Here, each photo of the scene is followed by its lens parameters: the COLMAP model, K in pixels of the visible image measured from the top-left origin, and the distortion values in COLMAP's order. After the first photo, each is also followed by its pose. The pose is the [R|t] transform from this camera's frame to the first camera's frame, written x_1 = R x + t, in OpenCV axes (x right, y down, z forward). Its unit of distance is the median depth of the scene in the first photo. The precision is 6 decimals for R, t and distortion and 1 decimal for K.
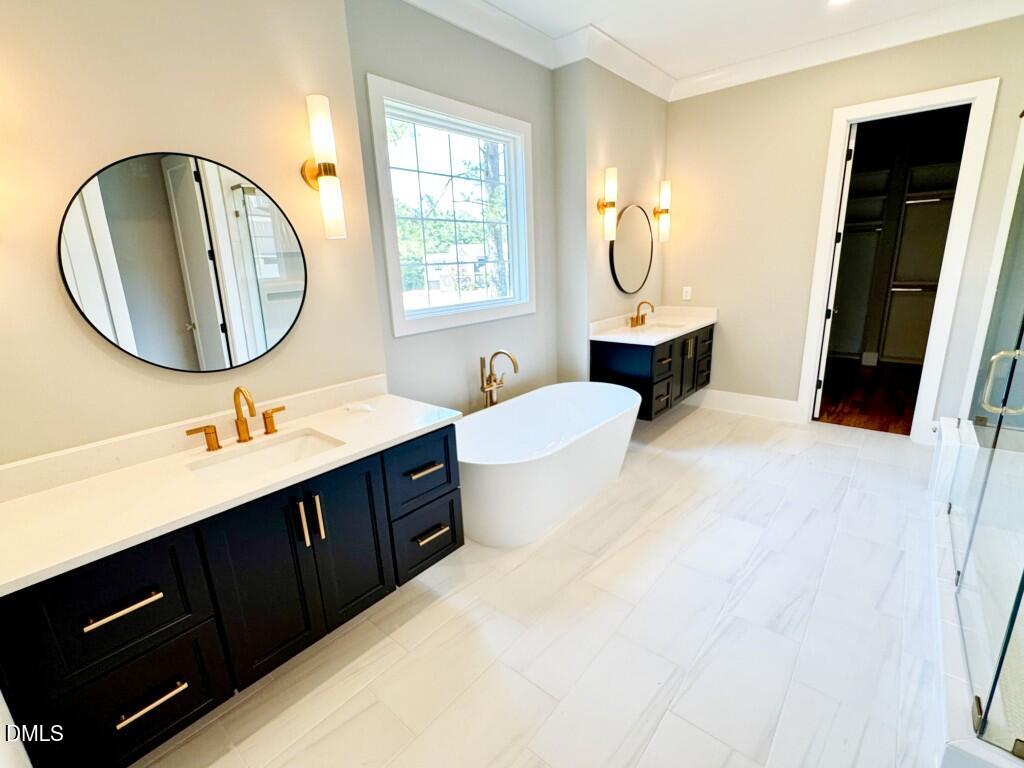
lens RADIAL K [[464.7, 0, 512.0], [0, 464.7, 384.0], [0, 0, 1]] dist [0.001490, 0.000305]
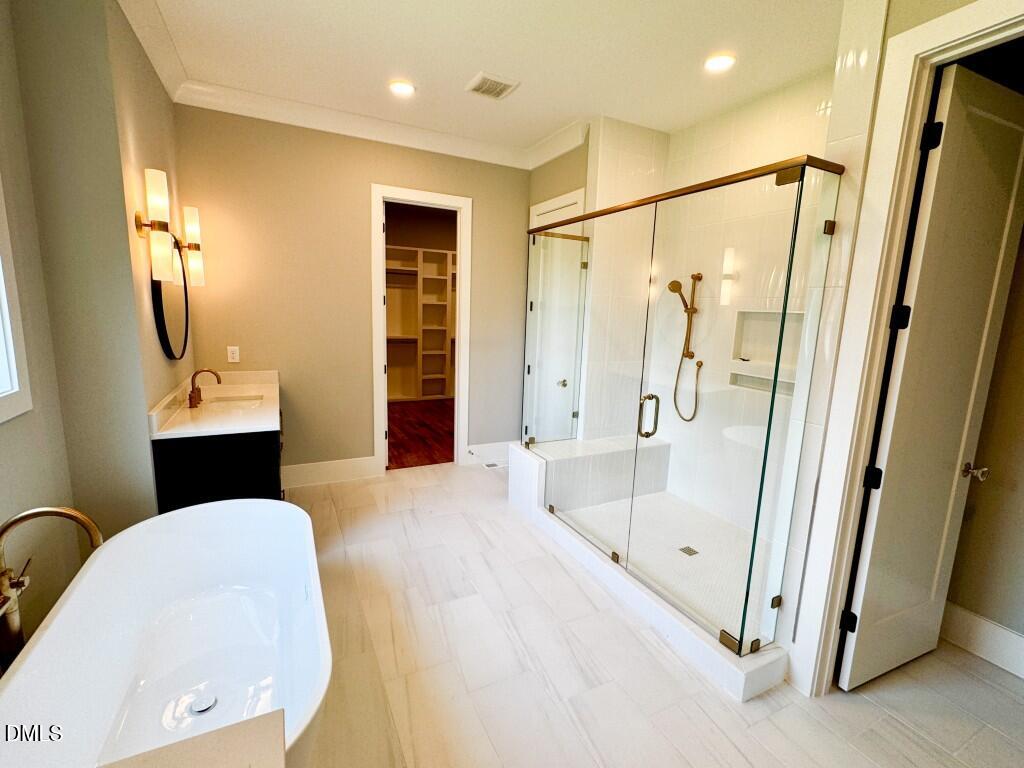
lens RADIAL K [[464.7, 0, 512.0], [0, 464.7, 384.0], [0, 0, 1]] dist [0.001490, 0.000305]
pose [[0.393409, -0.100191, 0.913888, -0.179685], [0.189904, 0.981462, 0.025850, -0.087381], [-0.899536, 0.163381, 0.405143, 0.304730]]
